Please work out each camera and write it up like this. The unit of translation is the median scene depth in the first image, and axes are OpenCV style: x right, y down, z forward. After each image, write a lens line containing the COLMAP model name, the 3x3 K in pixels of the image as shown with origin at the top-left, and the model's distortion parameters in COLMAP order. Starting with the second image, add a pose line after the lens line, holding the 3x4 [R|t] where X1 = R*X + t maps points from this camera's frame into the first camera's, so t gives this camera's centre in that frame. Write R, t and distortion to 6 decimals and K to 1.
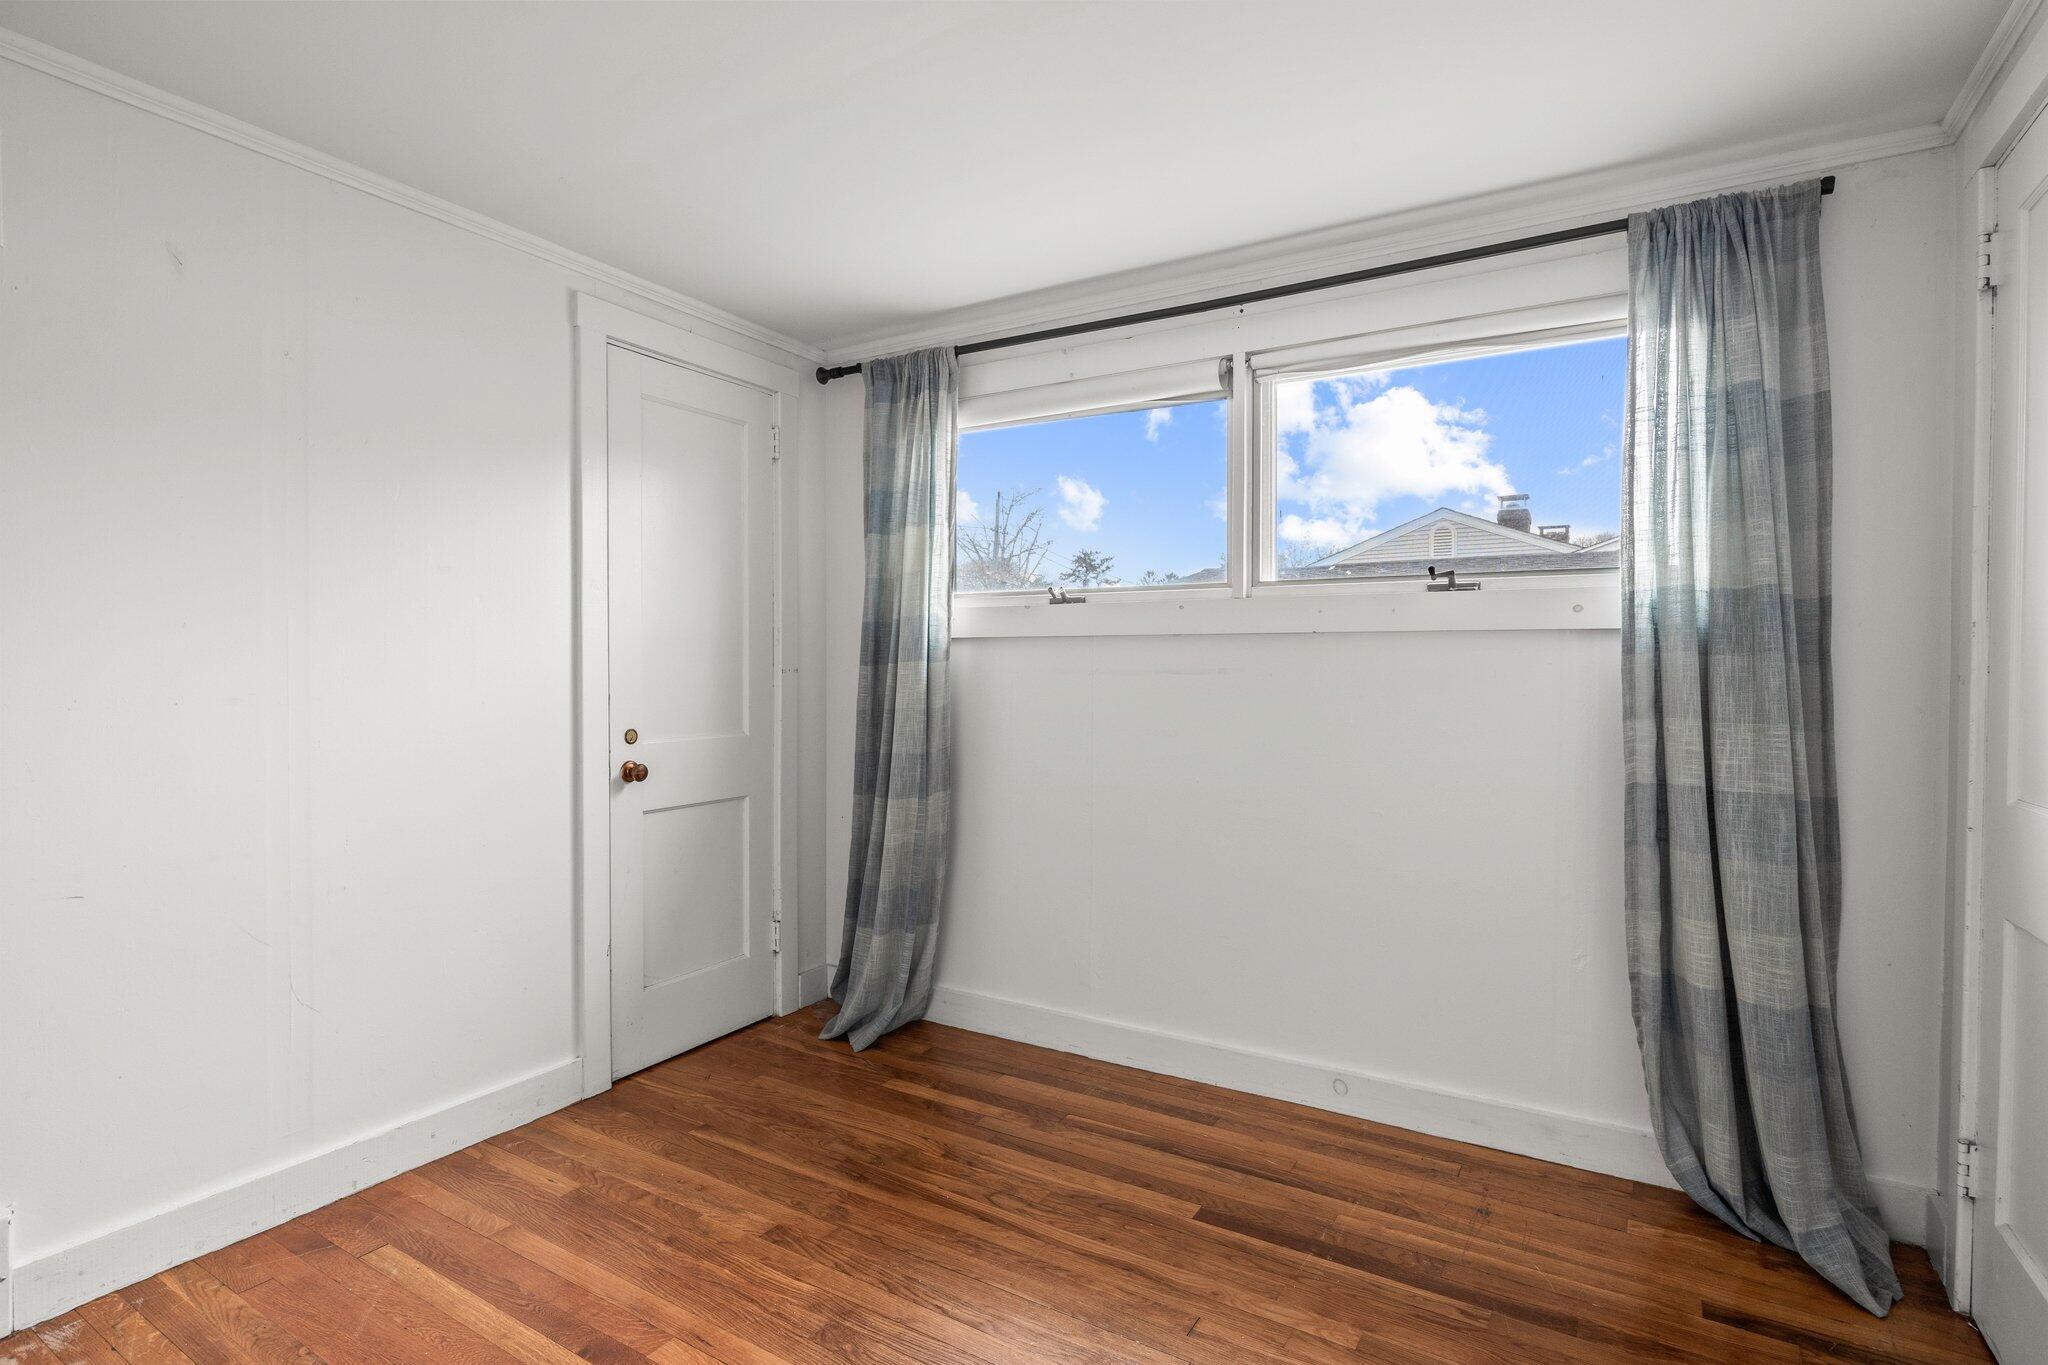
lens RADIAL K [[1012.8, 0, 1014.9], [0, 1012.8, 680.1], [0, 0, 1]] dist [-0.011041, 0.000659]
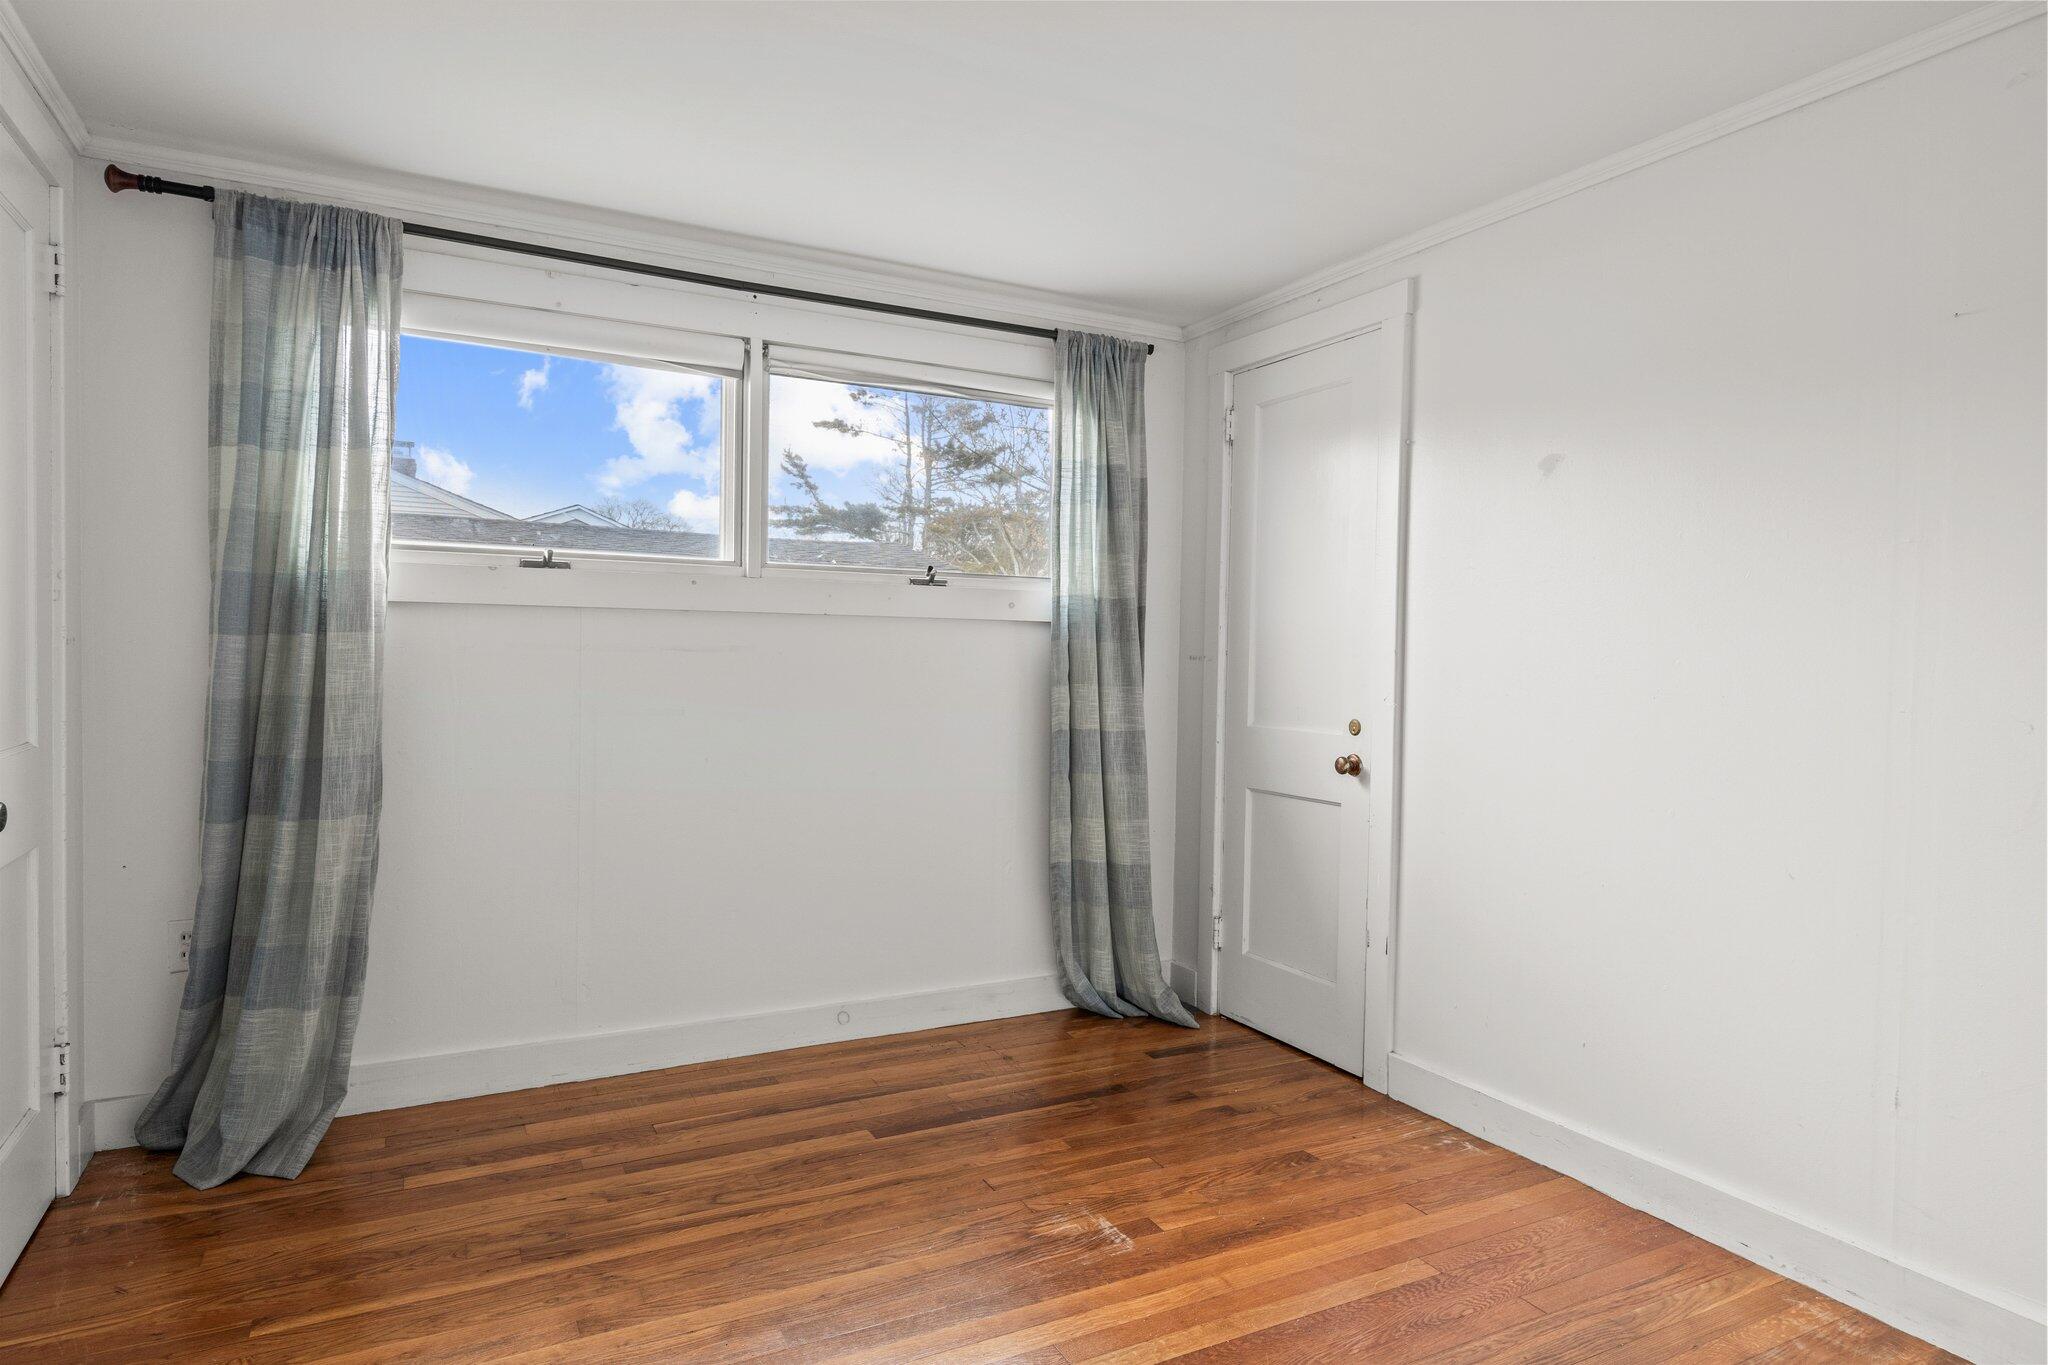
lens RADIAL K [[1161.3, 0, 1020.6], [0, 1161.3, 676.8], [0, 0, 1]] dist [-0.002438, -0.000928]
pose [[0.512465, -0.014866, 0.858579, -0.794480], [-0.004385, 0.999792, 0.019928, -0.005984], [-0.858697, -0.013977, 0.512293, 0.196212]]
